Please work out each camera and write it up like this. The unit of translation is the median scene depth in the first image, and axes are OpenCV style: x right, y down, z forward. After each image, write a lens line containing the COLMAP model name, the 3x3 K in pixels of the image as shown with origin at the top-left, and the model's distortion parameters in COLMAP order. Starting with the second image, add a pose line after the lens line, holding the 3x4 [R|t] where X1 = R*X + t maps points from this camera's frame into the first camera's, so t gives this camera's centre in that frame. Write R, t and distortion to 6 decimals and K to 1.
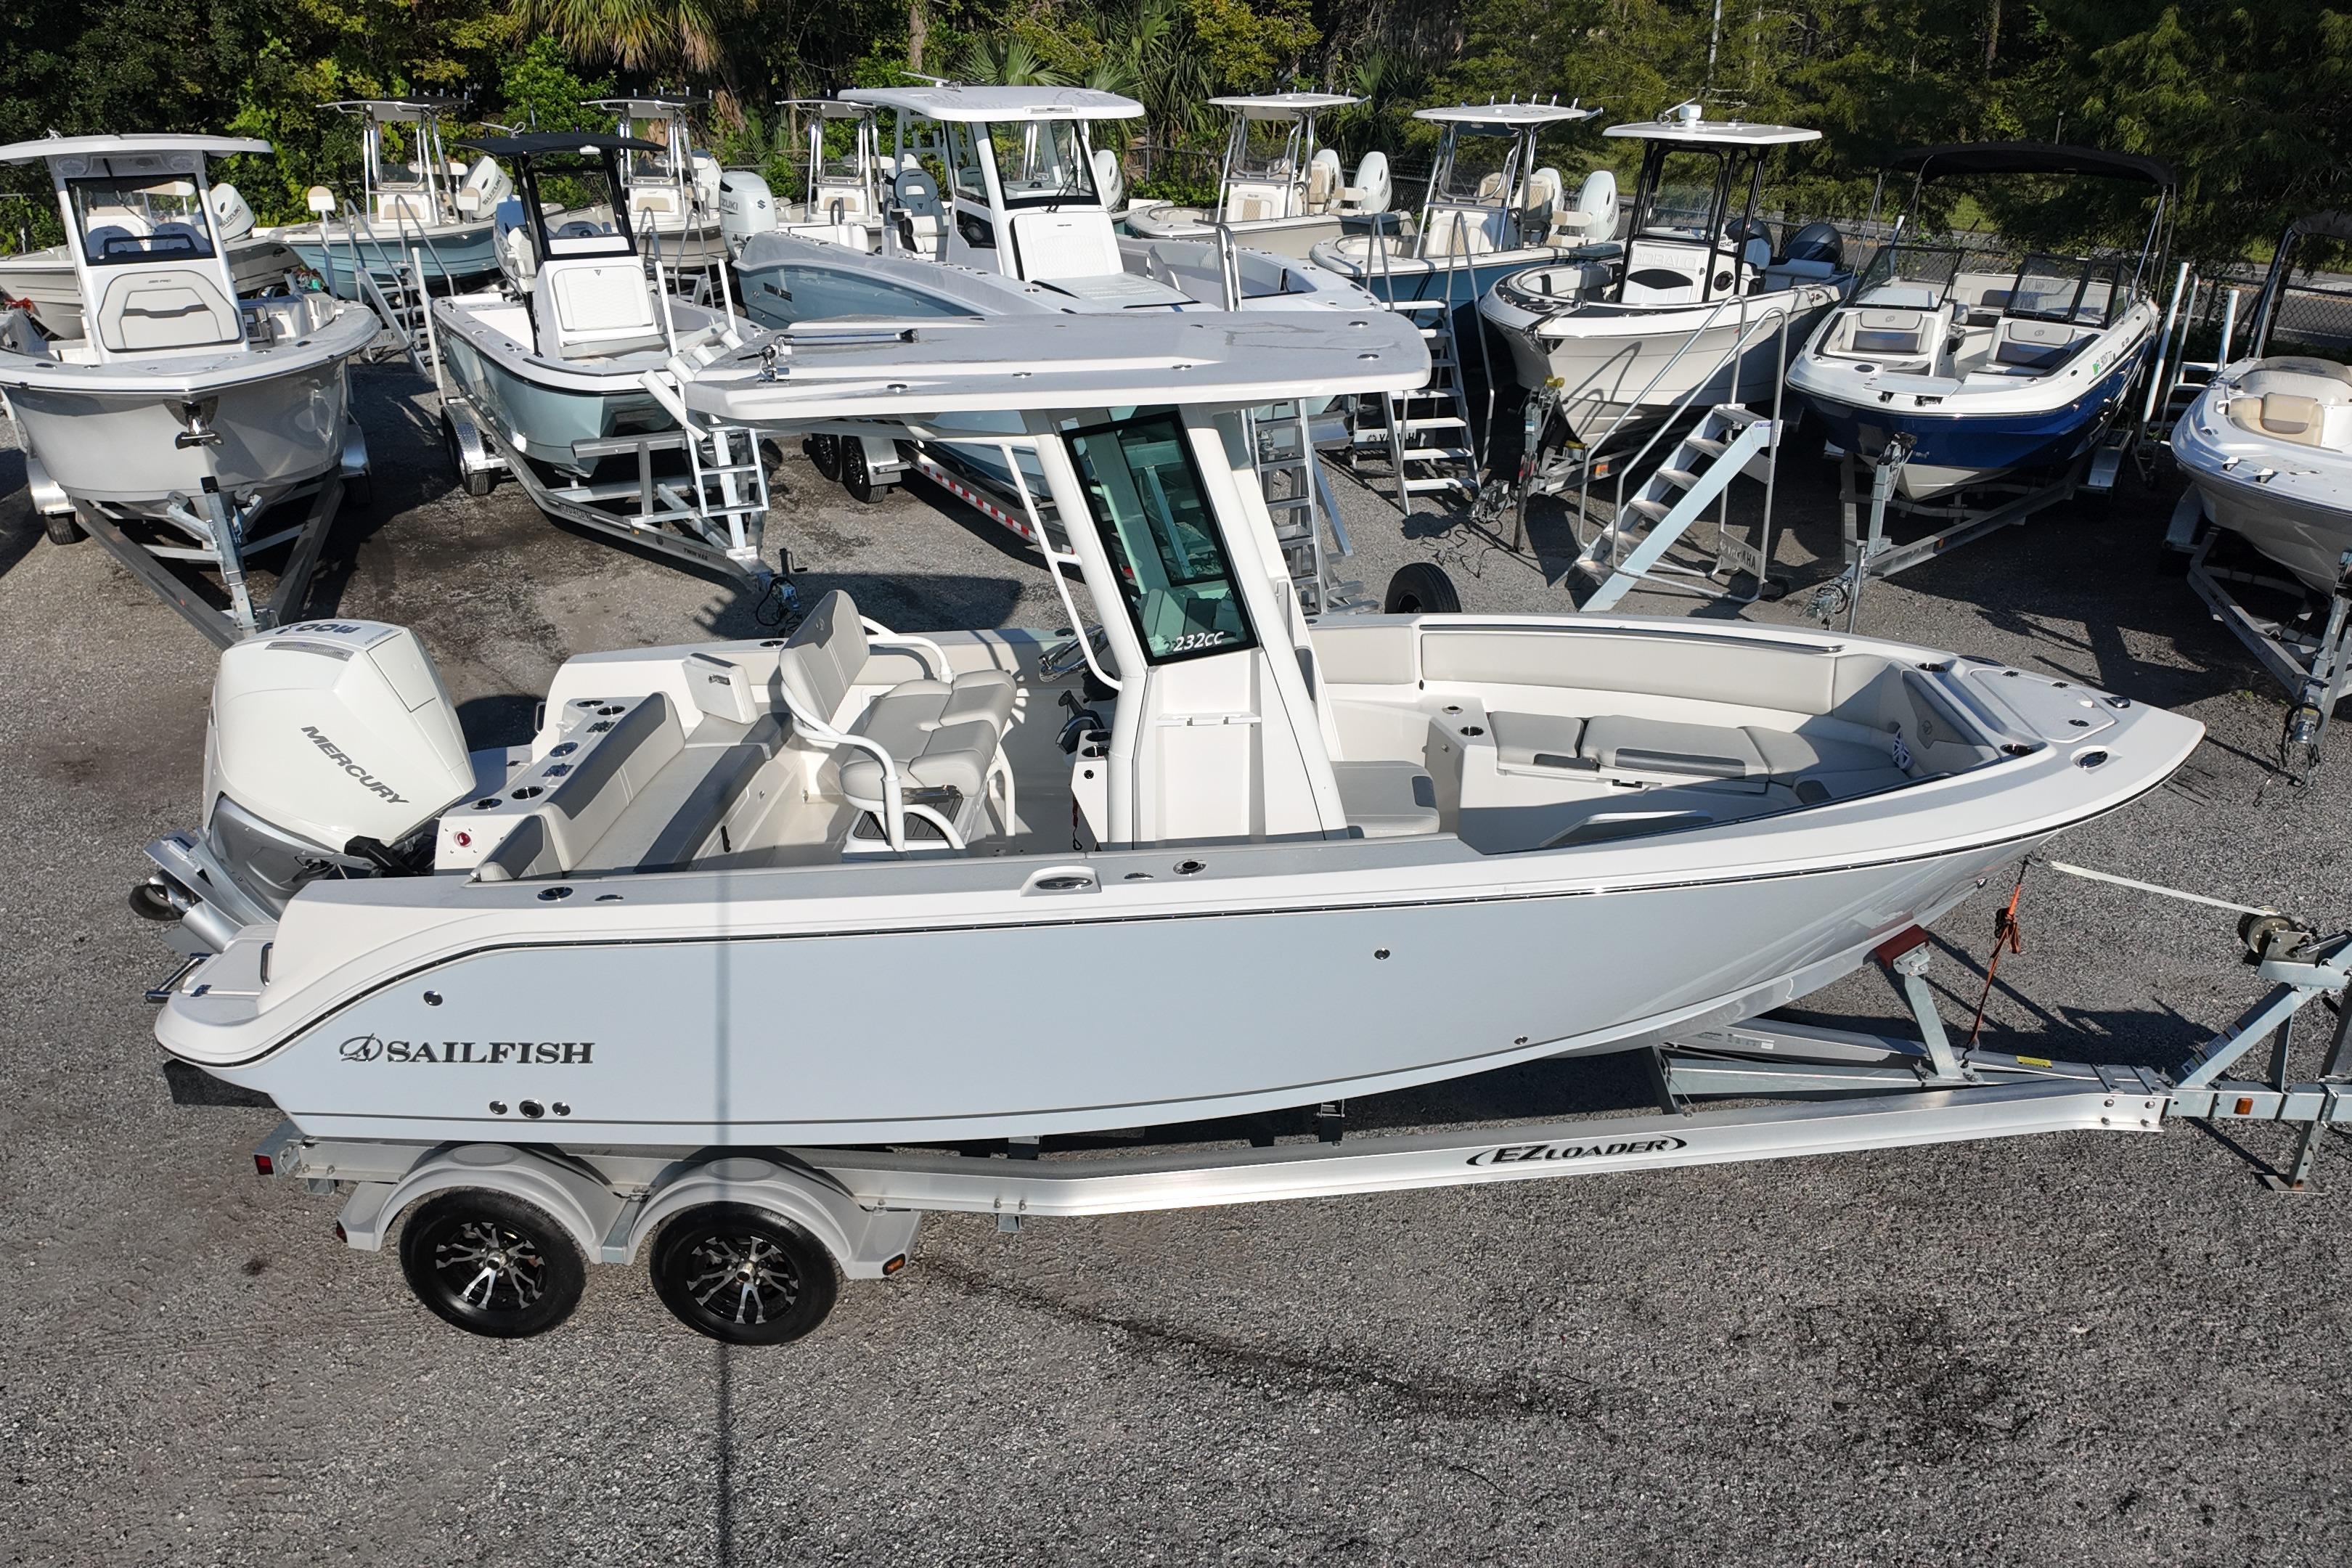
lens RADIAL K [[1636.2, 0, 1180.2], [0, 1636.2, 782.9], [0, 0, 1]] dist [0.042089, -0.046321]
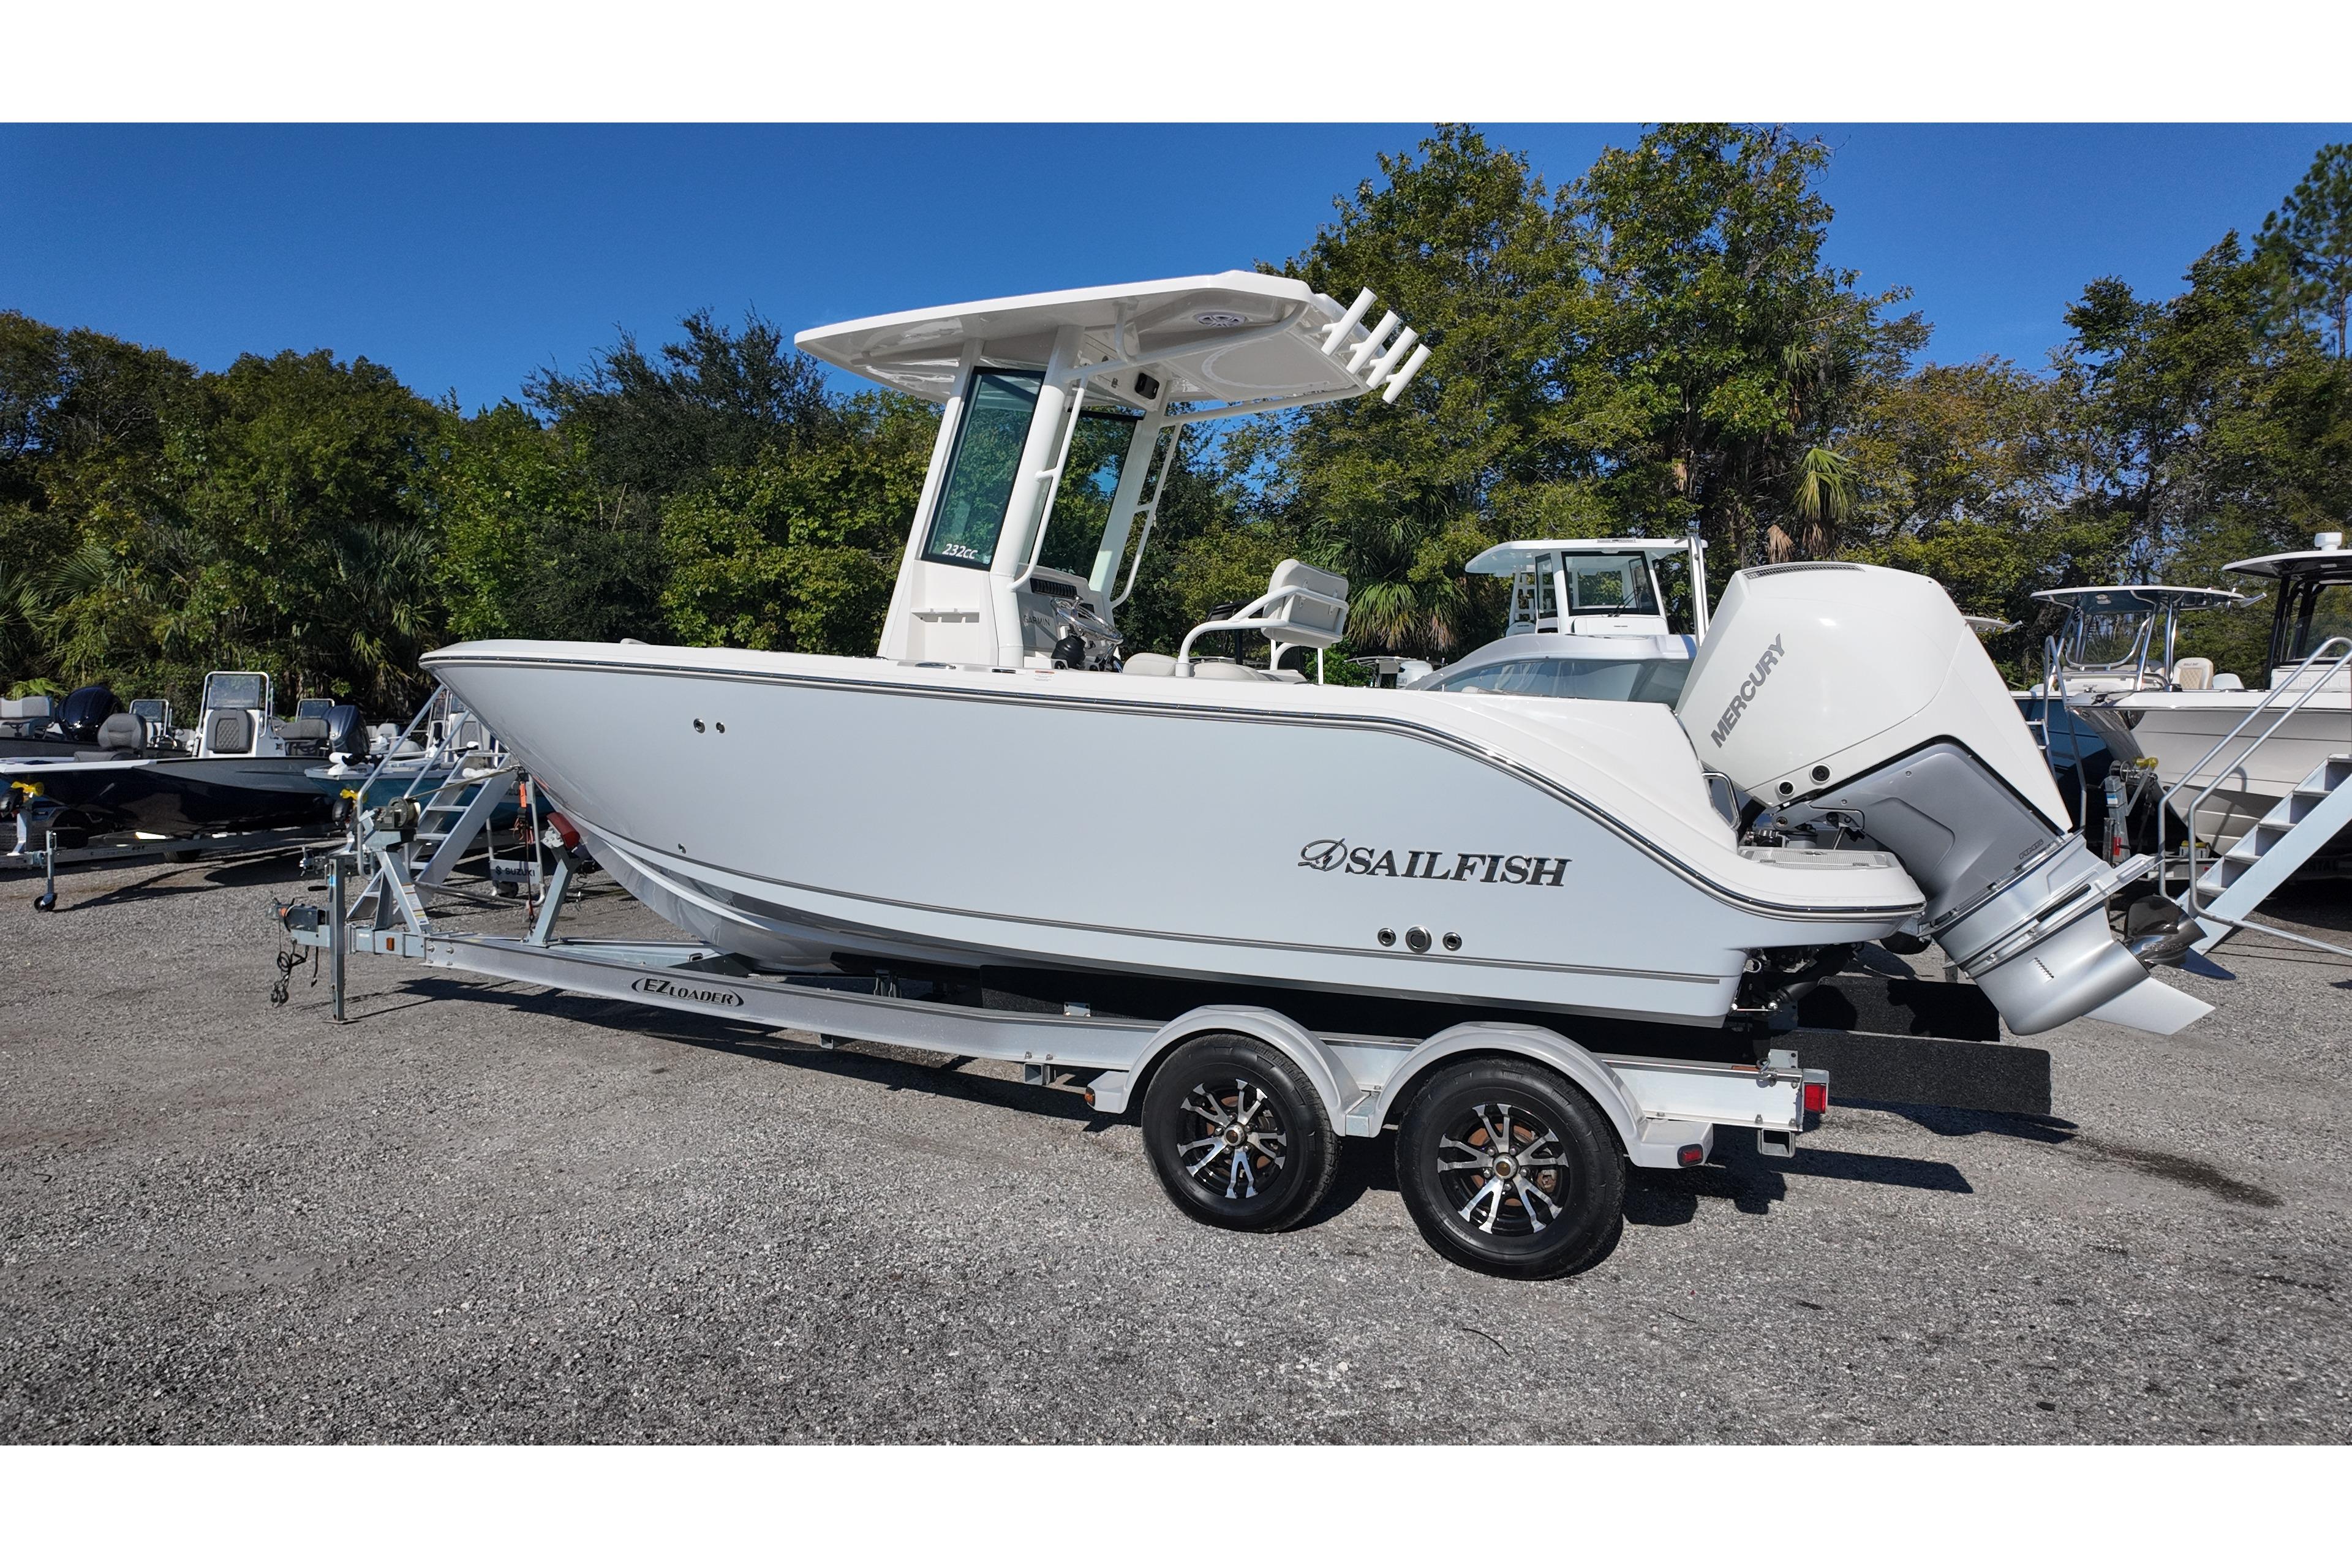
lens RADIAL K [[1386.6, 0, 1177.4], [0, 1386.6, 789.4], [0, 0, 1]] dist [0.026170, -0.021542]
pose [[0.867994, 0.013462, -0.496392, 0.337142], [-0.204524, 0.920600, -0.332666, 0.373702], [0.452500, 0.390276, 0.801828, 0.221749]]
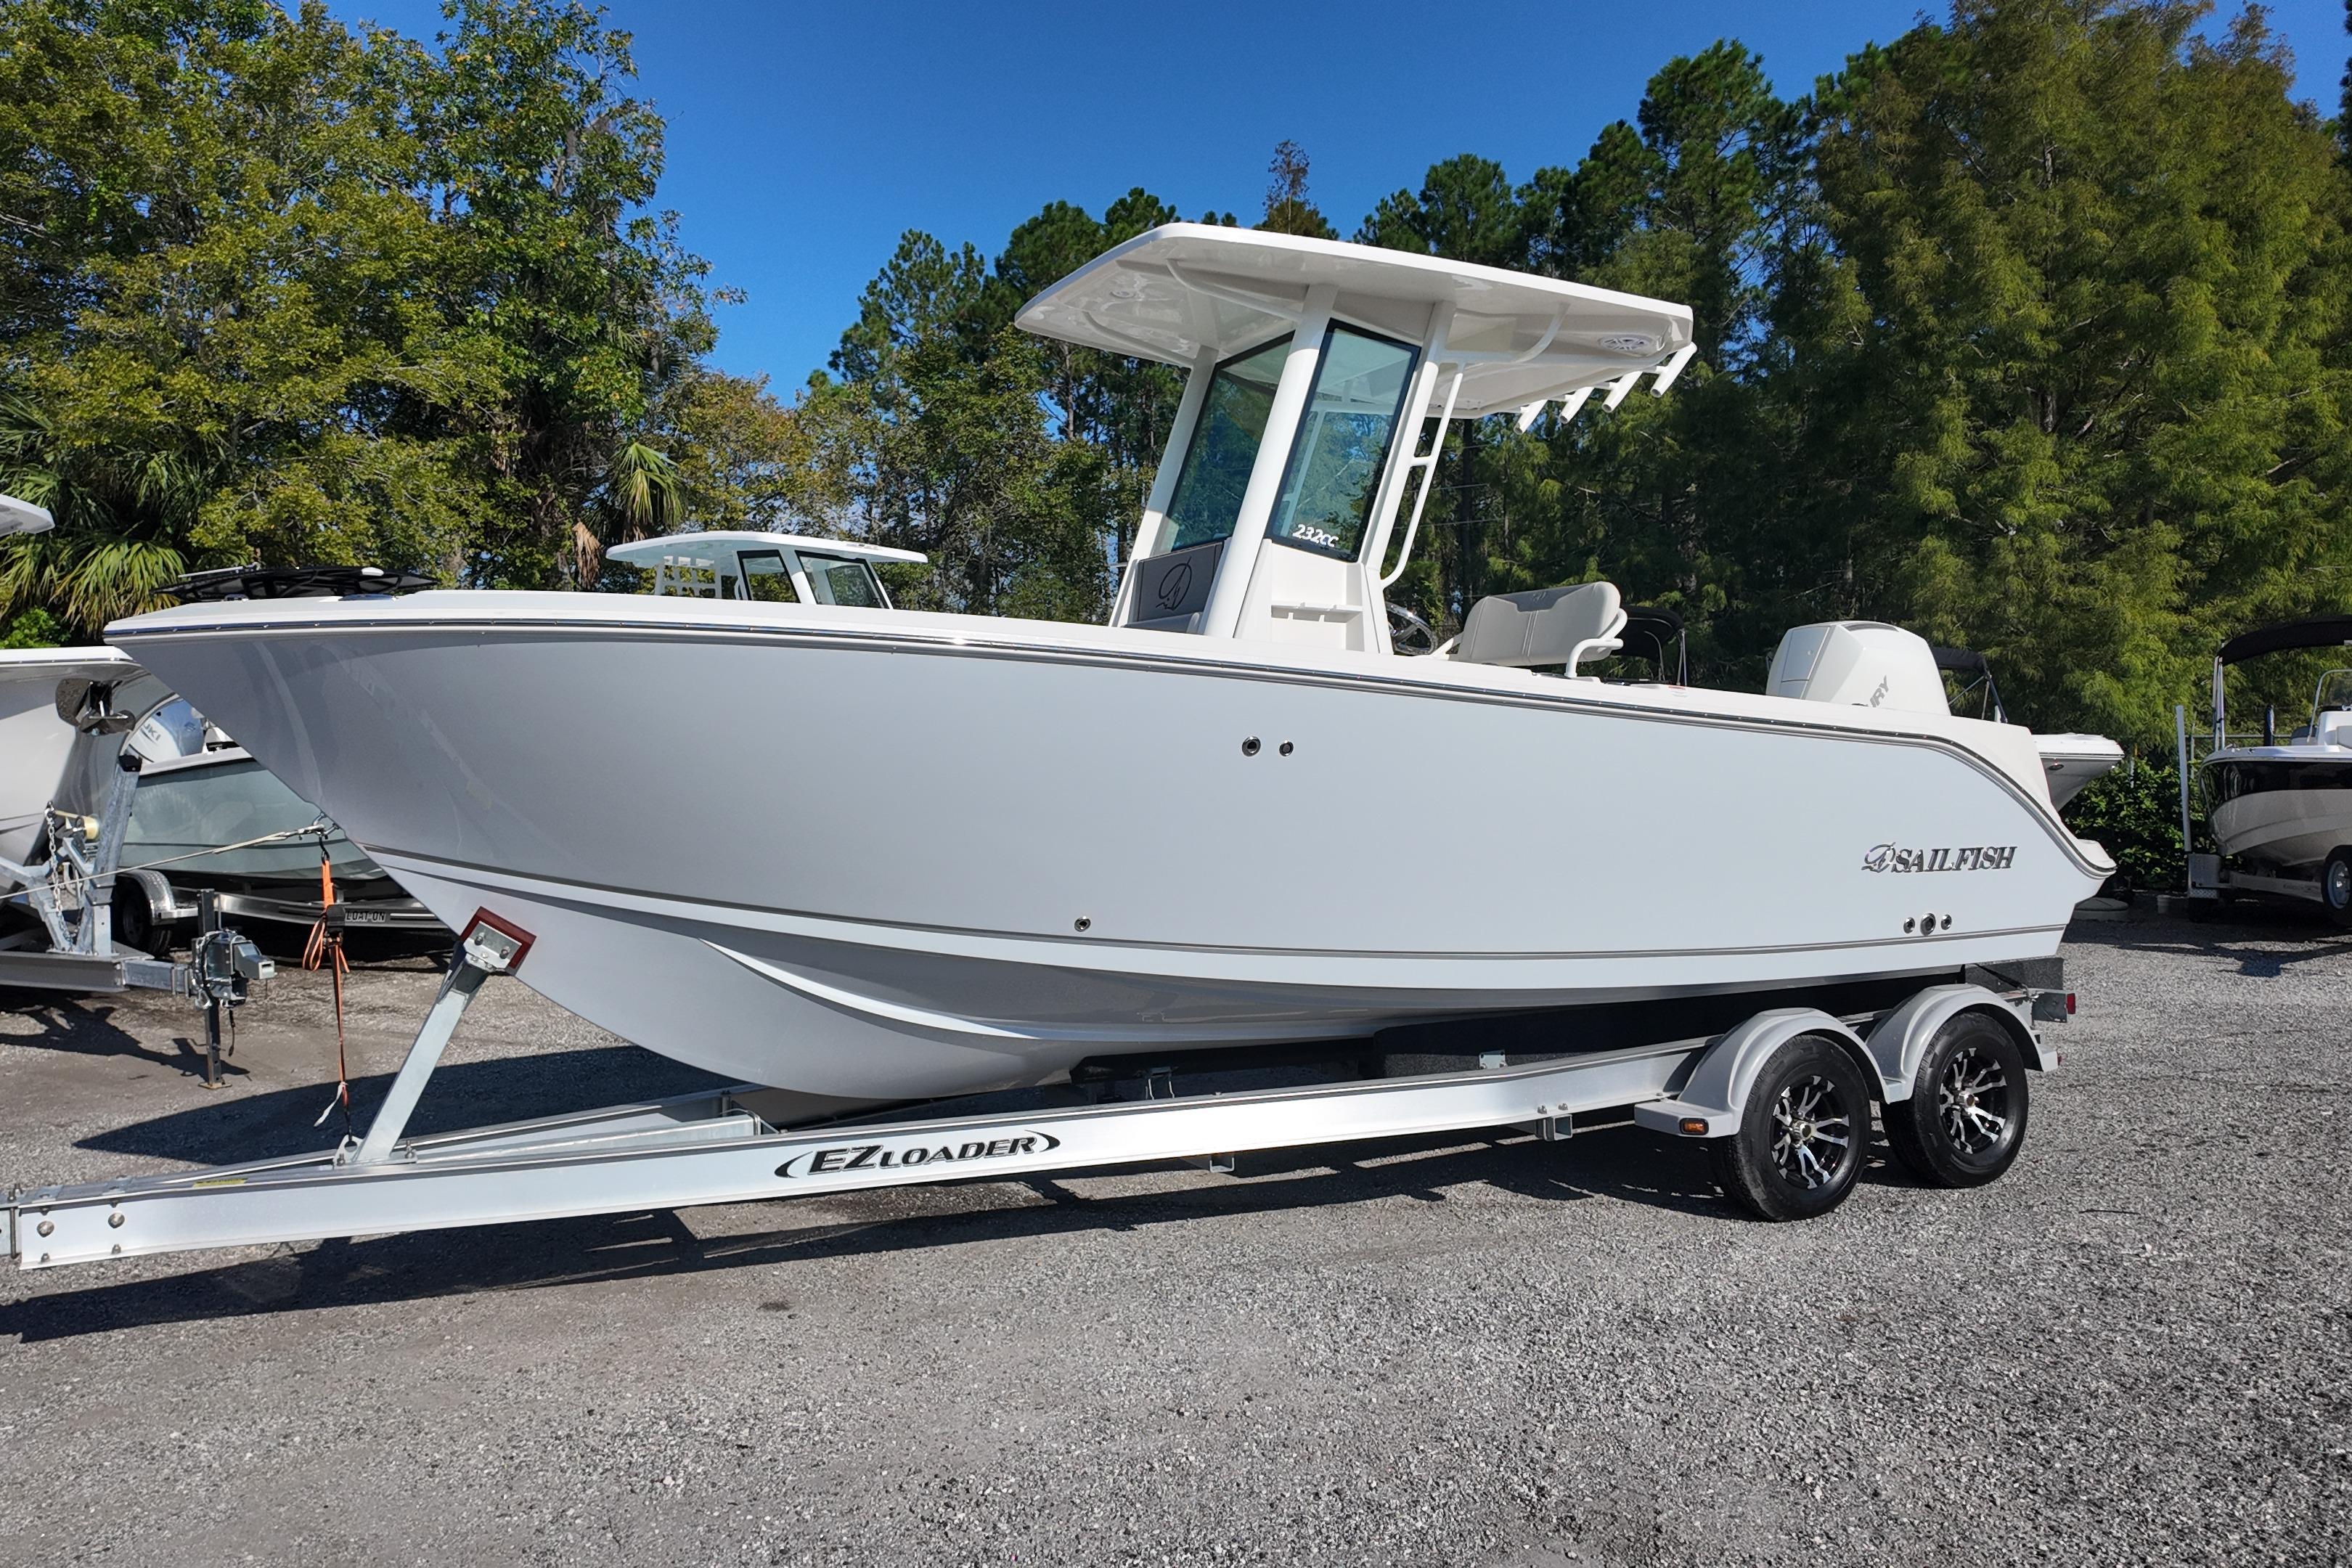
lens RADIAL K [[1636.2, 0, 1180.3], [0, 1636.2, 785.6], [0, 0, 1]] dist [0.042089, -0.046321]
pose [[0.919726, -0.019977, 0.392052, -0.694850], [0.177377, 0.912088, -0.369638, 0.396935], [-0.350202, 0.409507, 0.842415, 0.155886]]
